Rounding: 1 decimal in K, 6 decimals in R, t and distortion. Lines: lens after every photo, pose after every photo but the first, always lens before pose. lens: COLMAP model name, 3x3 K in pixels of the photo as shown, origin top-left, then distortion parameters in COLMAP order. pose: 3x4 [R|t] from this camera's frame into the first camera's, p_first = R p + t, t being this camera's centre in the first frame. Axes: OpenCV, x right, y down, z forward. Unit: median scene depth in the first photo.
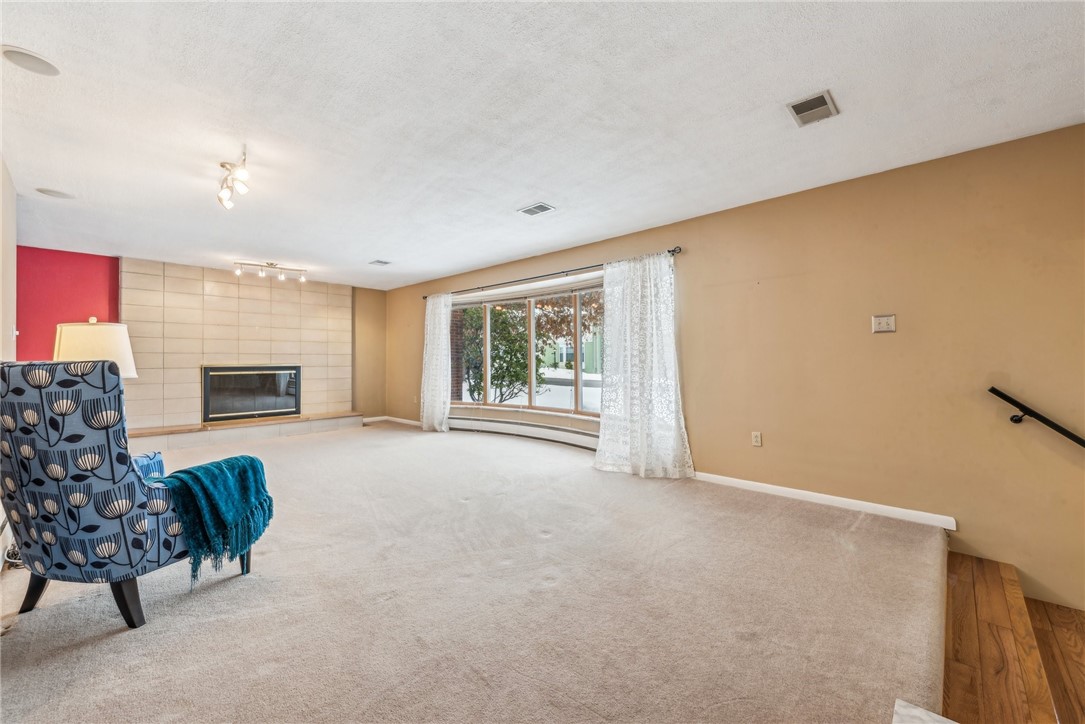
lens RADIAL K [[434.1, 0, 542.5], [0, 434.1, 362.0], [0, 0, 1]] dist [0.001333, 0.000001]
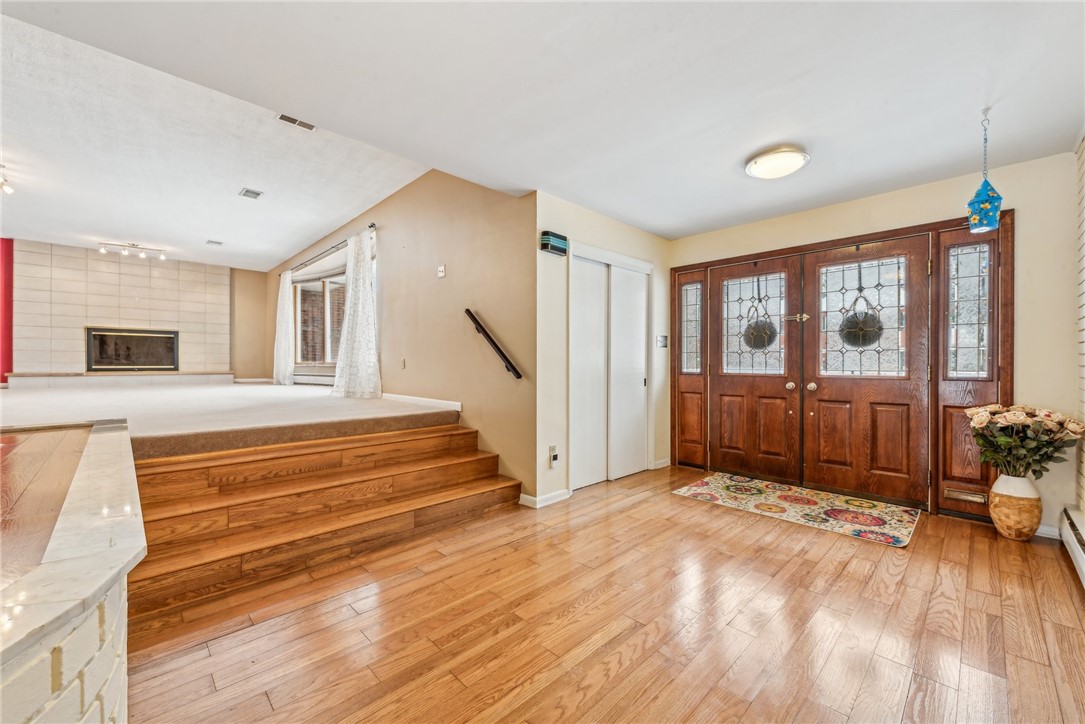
lens RADIAL K [[432.9, 0, 539.8], [0, 432.9, 369.1], [0, 0, 1]] dist [0.000943, 0.000039]
pose [[0.998900, 0.009097, -0.045997, 0.546231], [-0.008533, 0.999886, 0.012454, 0.097102], [0.046105, -0.012048, 0.998864, -0.180008]]
